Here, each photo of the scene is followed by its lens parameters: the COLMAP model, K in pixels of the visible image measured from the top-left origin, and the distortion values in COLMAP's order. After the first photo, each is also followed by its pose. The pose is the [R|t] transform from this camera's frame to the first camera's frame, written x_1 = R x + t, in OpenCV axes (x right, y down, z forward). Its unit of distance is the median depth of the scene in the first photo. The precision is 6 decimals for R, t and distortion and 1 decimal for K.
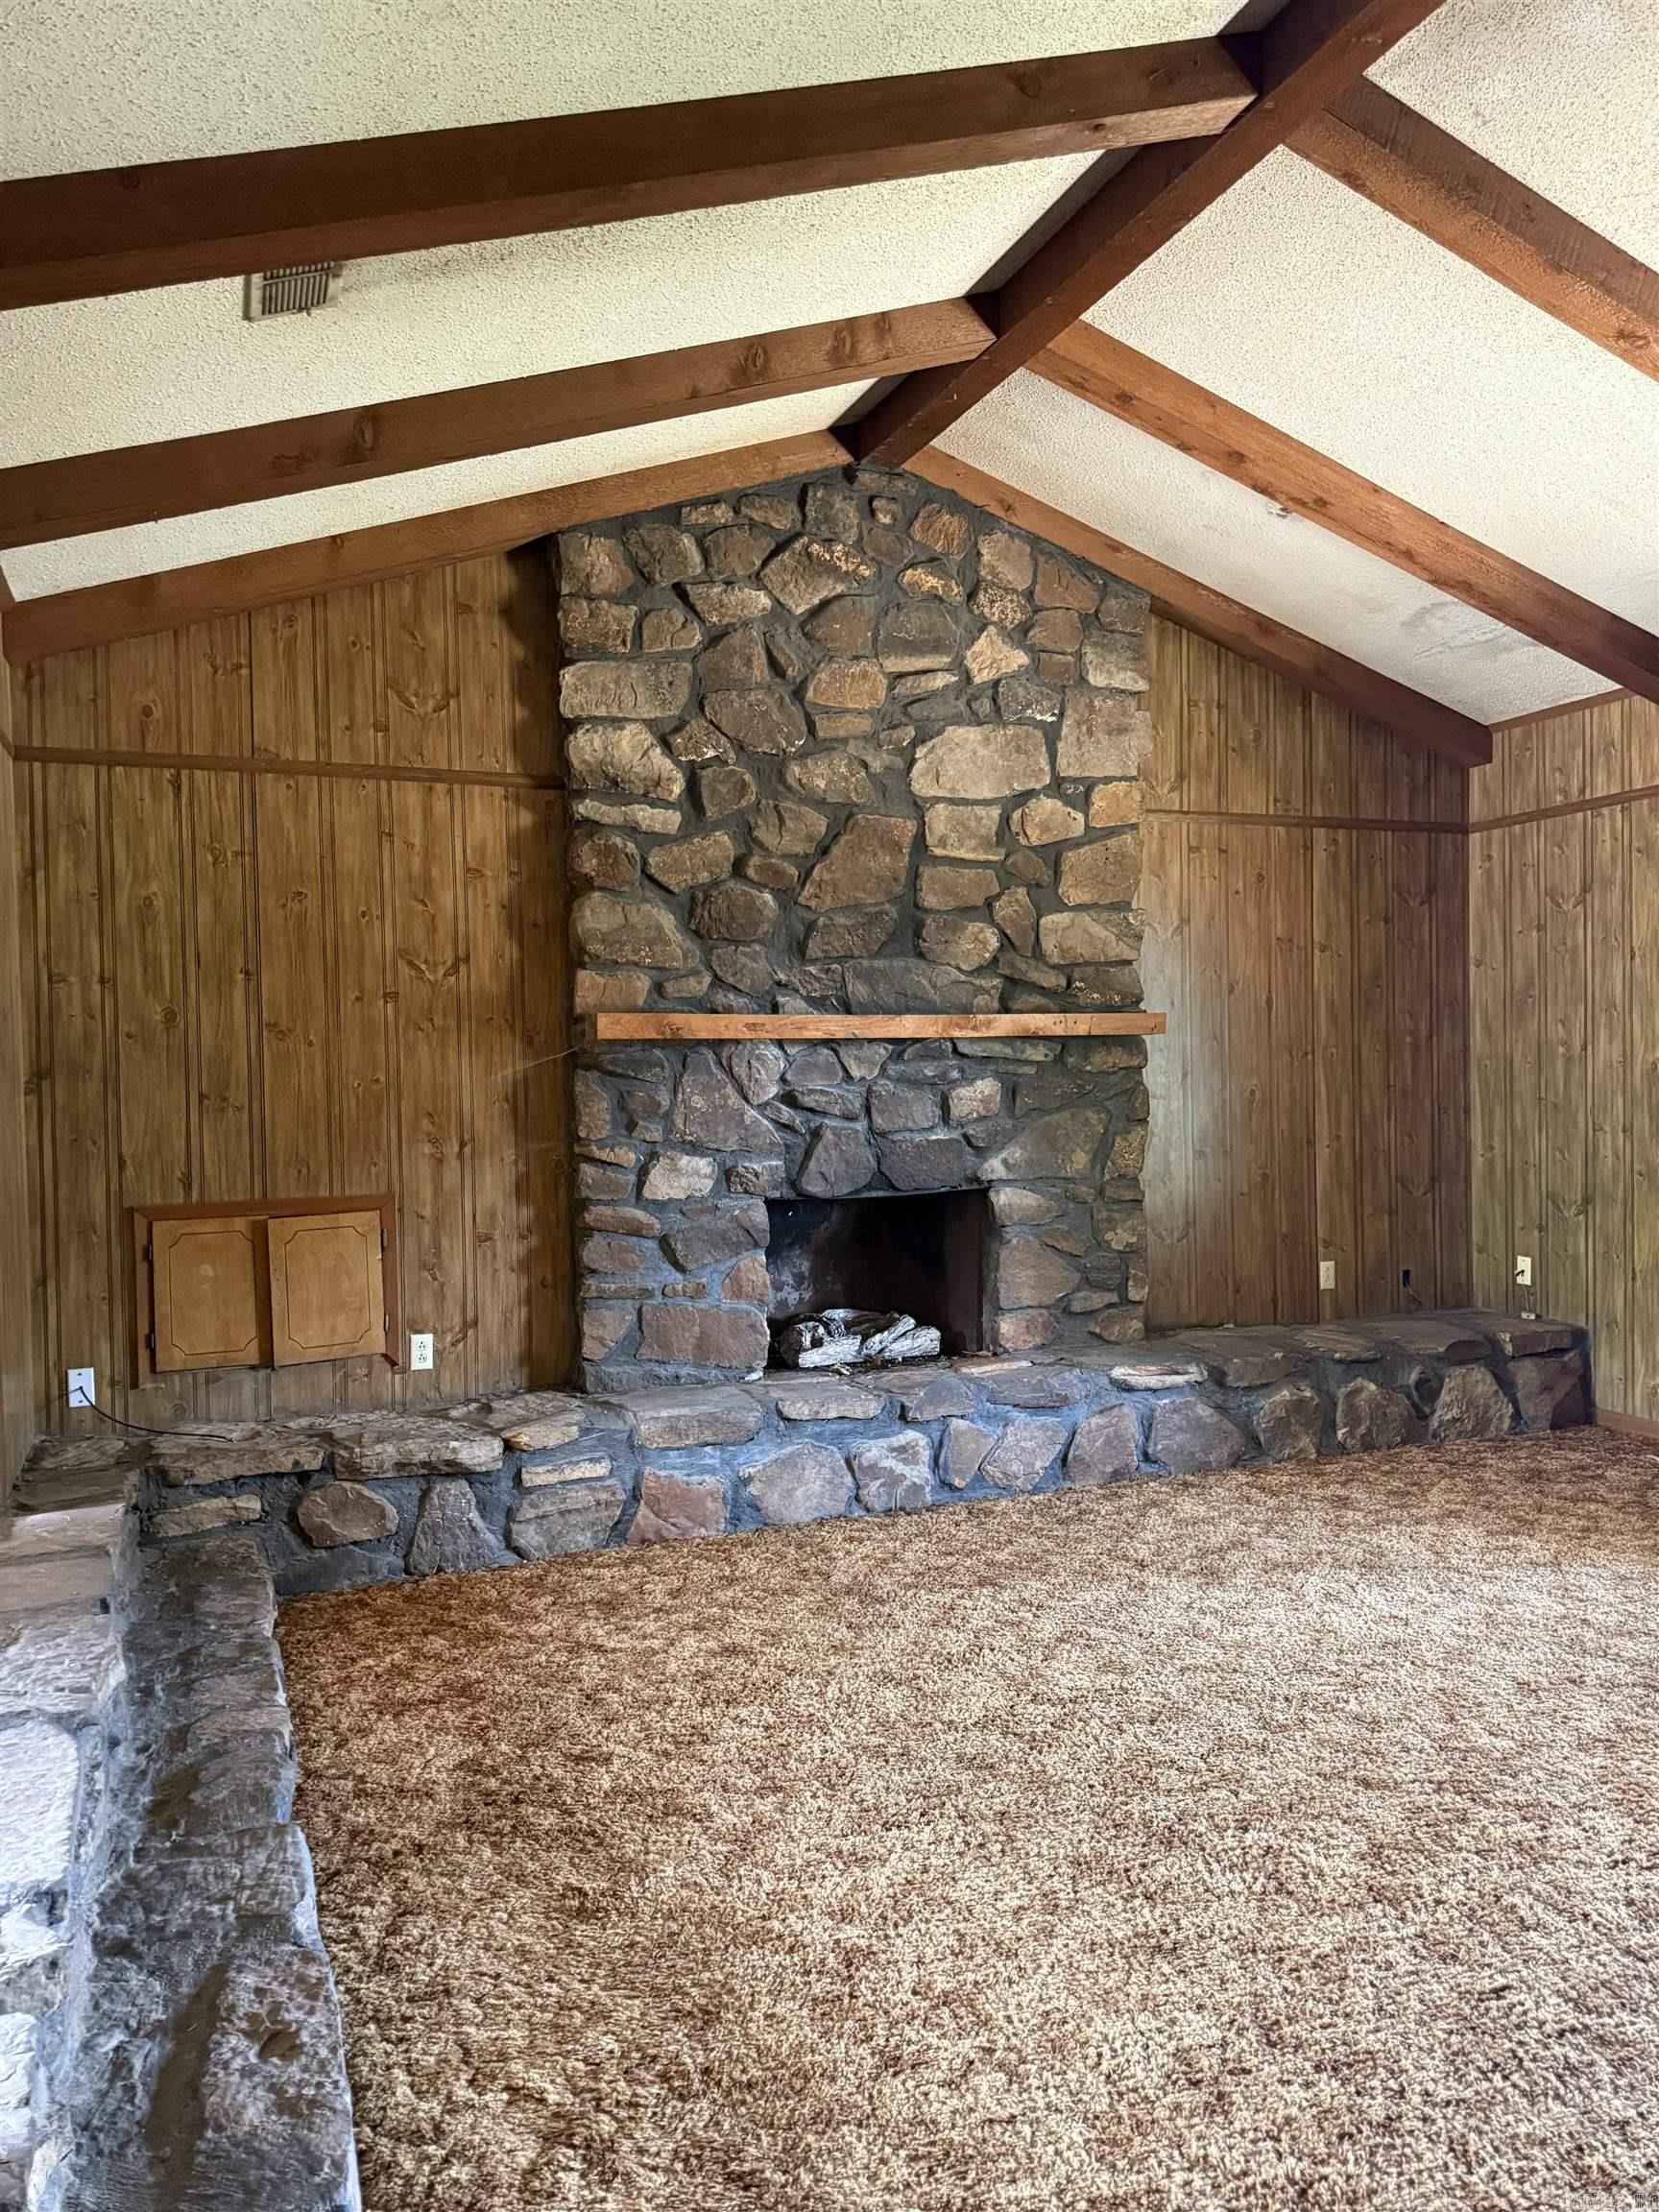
lens RADIAL K [[1566.9, 0, 828.7], [0, 1566.9, 1090.5], [0, 0, 1]] dist [0.003444, -0.002096]
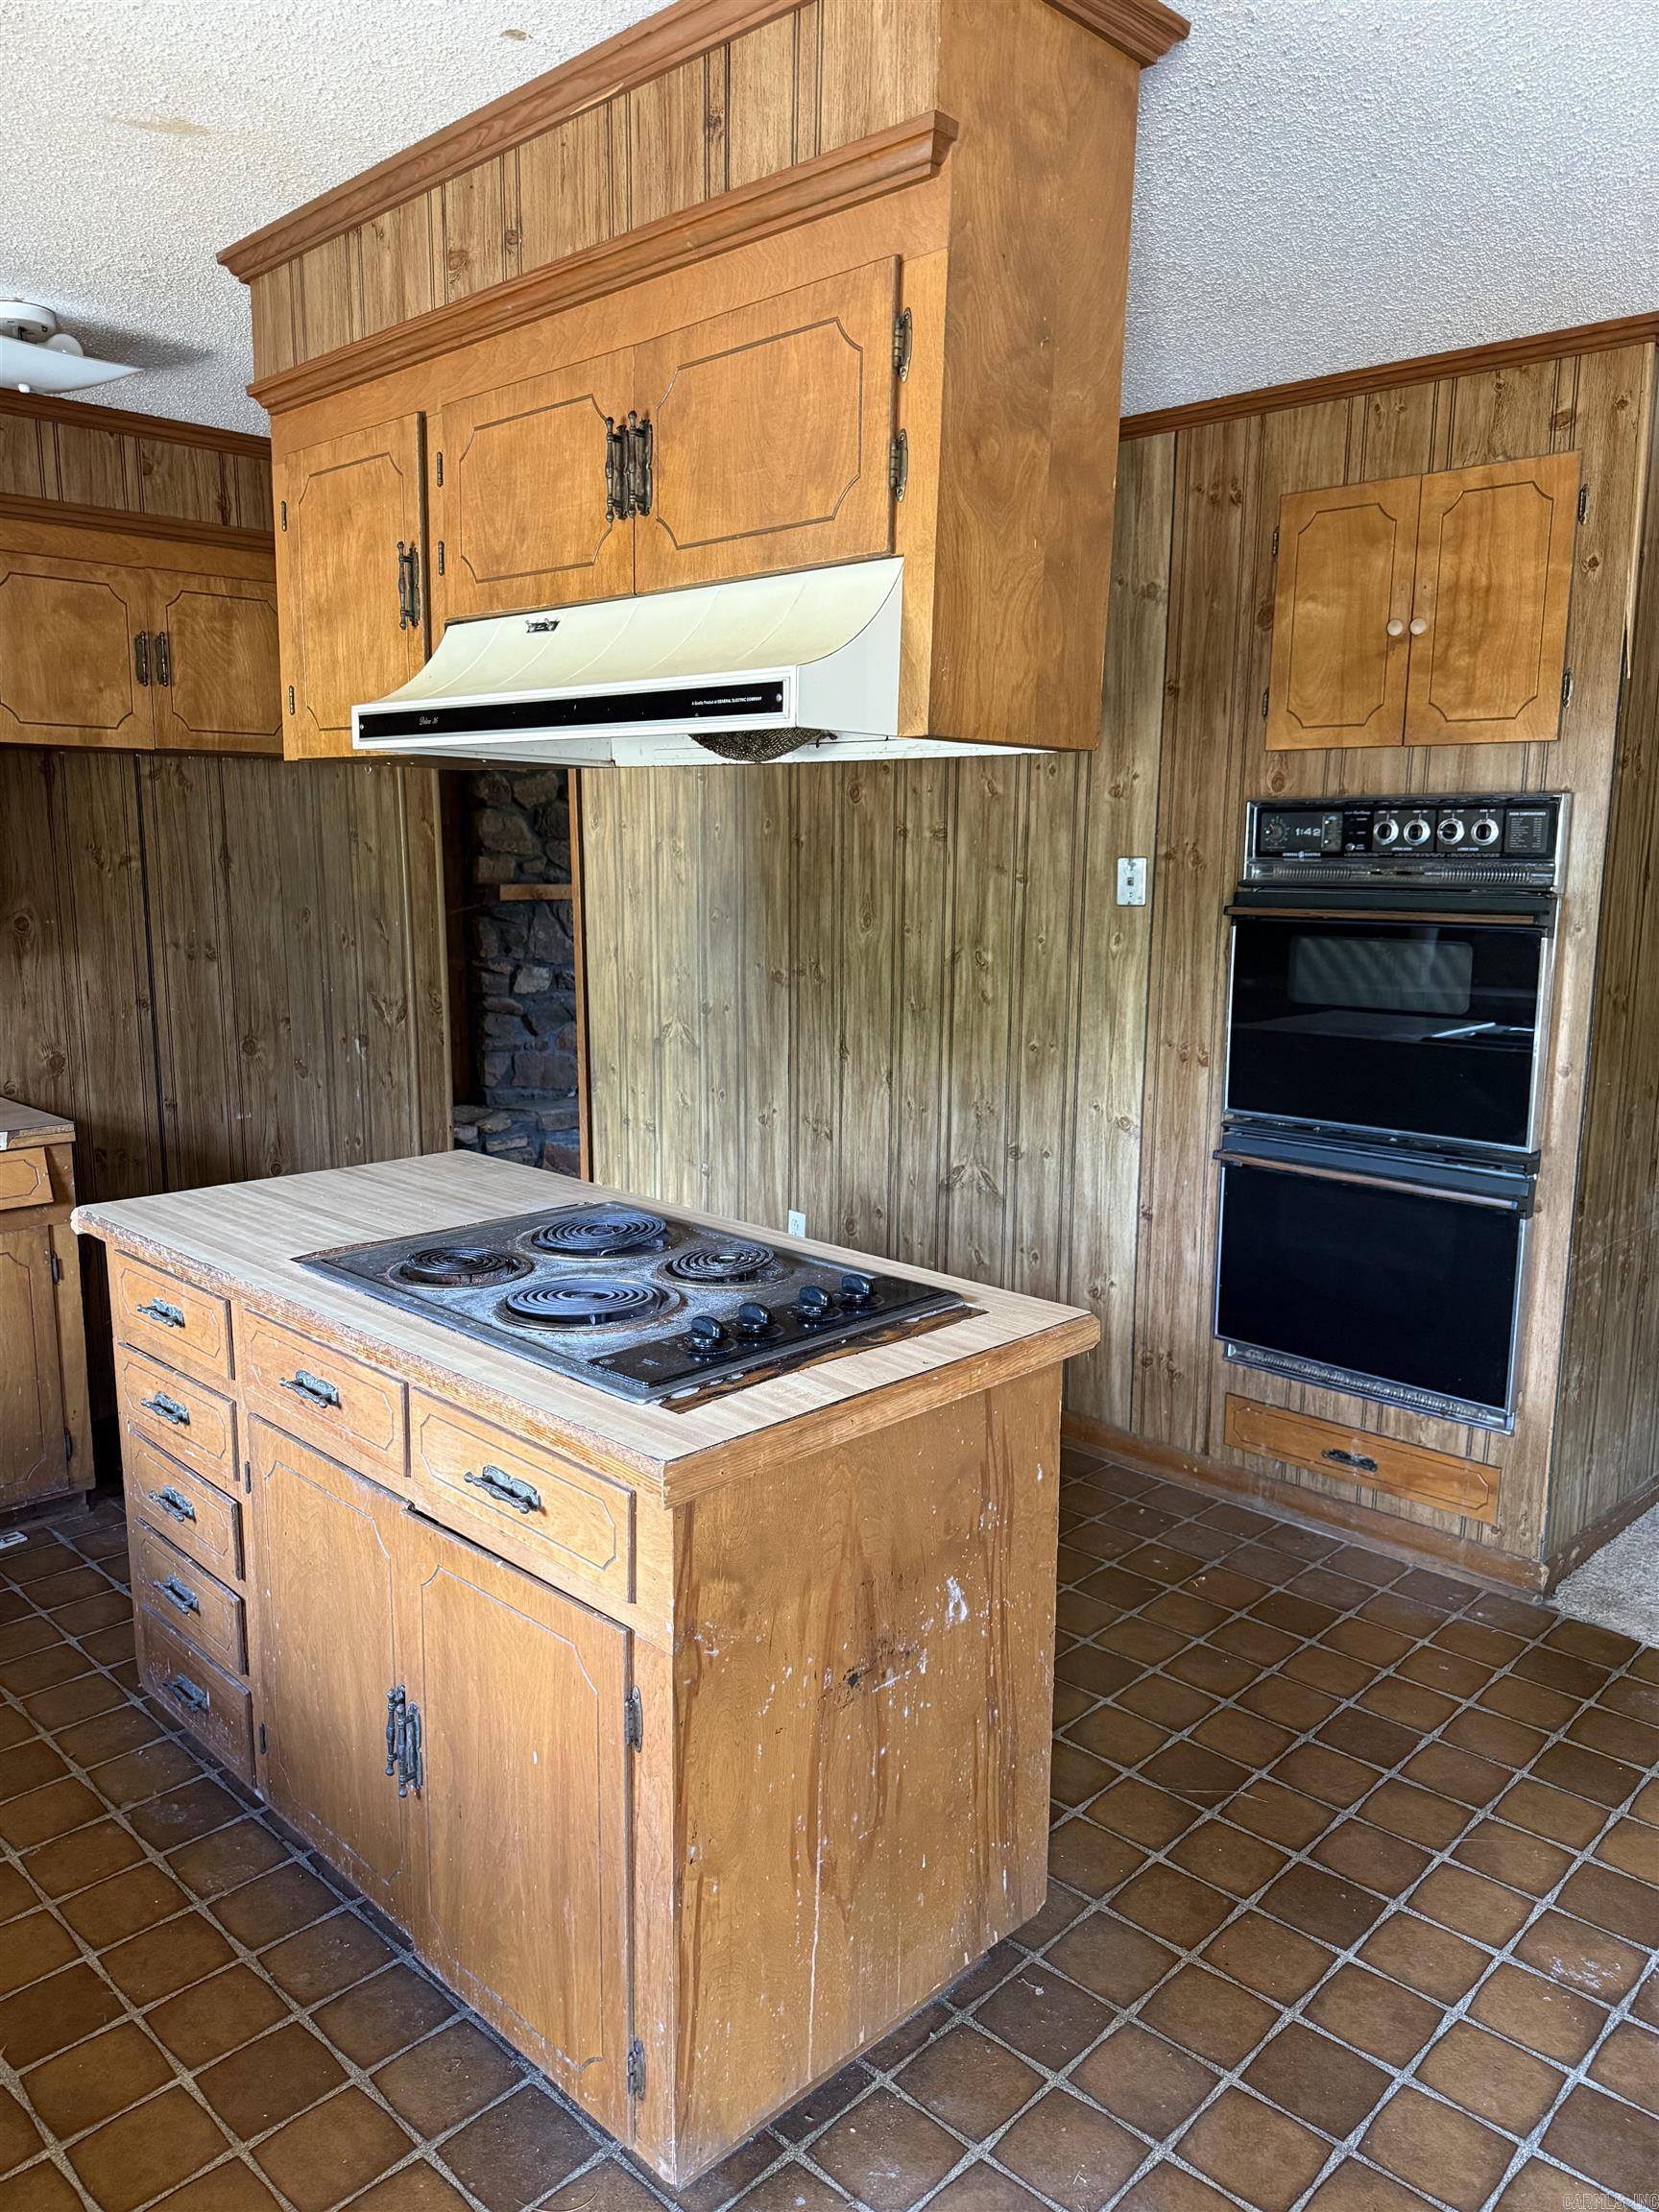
lens RADIAL K [[1566.9, 0, 827.5], [0, 1566.9, 1119.1], [0, 0, 1]] dist [0.003444, -0.002096]
pose [[0.923083, -0.035201, 0.382987, -0.460663], [-0.026155, 0.987752, 0.153826, -0.066093], [-0.383710, -0.152011, 0.910856, -0.703616]]
